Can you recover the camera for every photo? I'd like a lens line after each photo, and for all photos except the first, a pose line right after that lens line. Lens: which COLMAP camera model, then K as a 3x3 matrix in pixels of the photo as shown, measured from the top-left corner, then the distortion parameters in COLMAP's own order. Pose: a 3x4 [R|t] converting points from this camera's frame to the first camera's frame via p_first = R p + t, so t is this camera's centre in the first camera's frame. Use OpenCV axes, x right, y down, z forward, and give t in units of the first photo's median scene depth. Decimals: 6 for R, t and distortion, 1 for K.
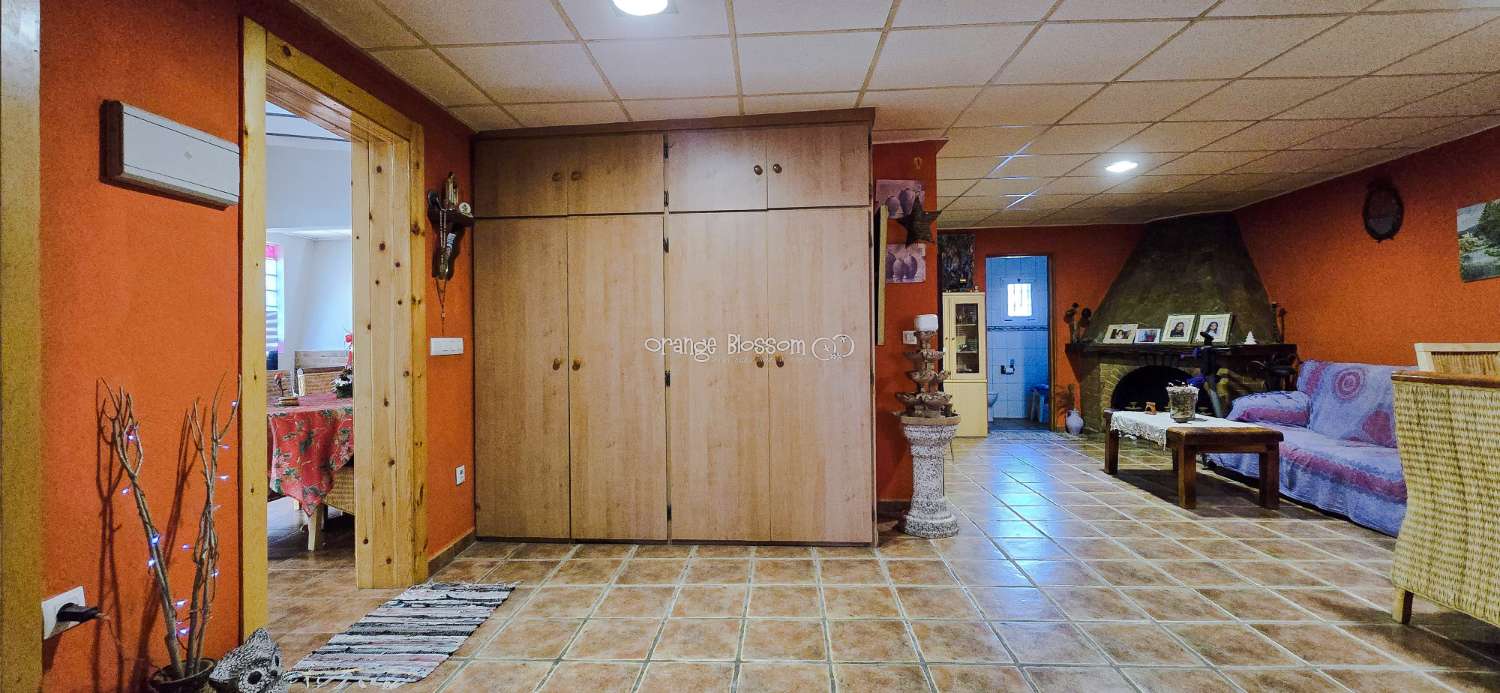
lens RADIAL K [[610.2, 0, 752.7], [0, 610.2, 339.5], [0, 0, 1]] dist [-0.002070, -0.001042]
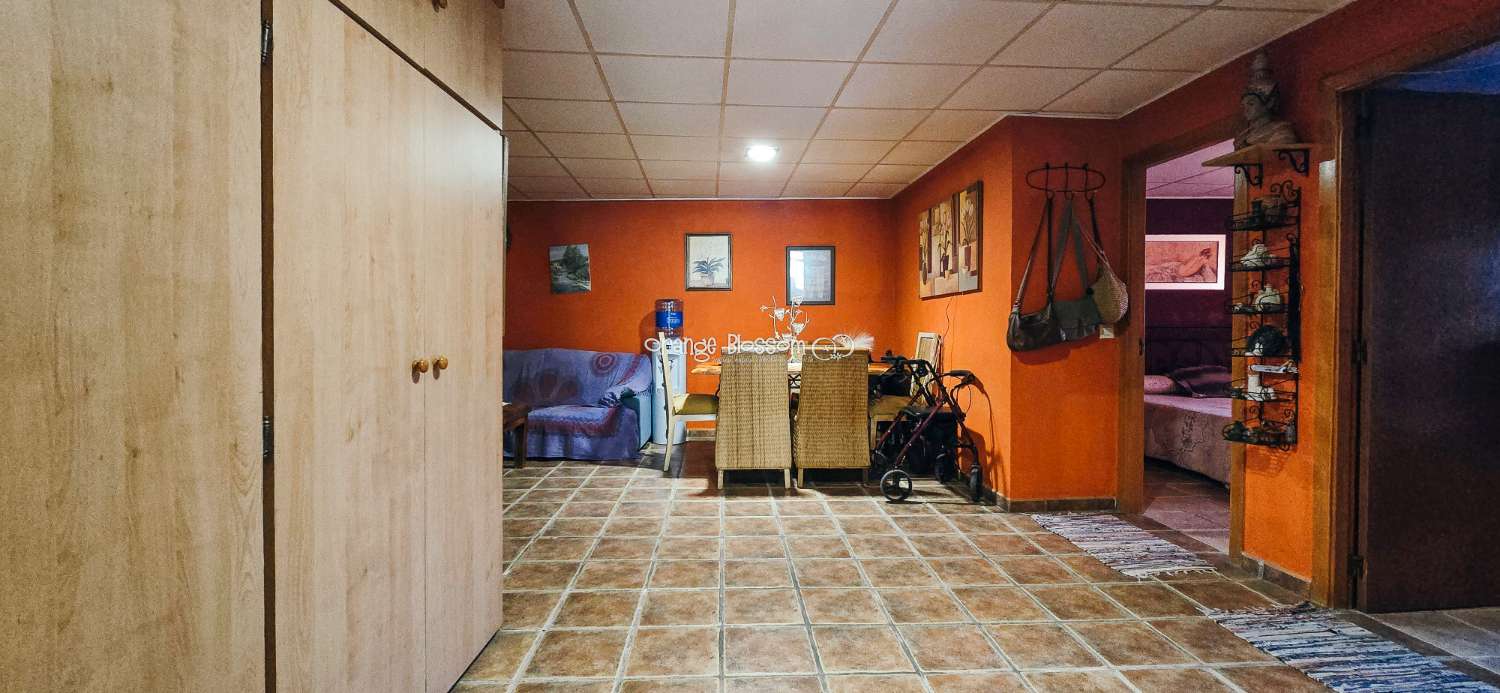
lens RADIAL K [[610.2, 0, 753.2], [0, 610.2, 344.9], [0, 0, 1]] dist [-0.002070, -0.001042]
pose [[-0.112196, -0.019780, 0.993489, -0.602875], [-0.002303, 0.999804, 0.019645, 0.003896], [-0.993683, -0.000084, -0.112219, 0.929563]]
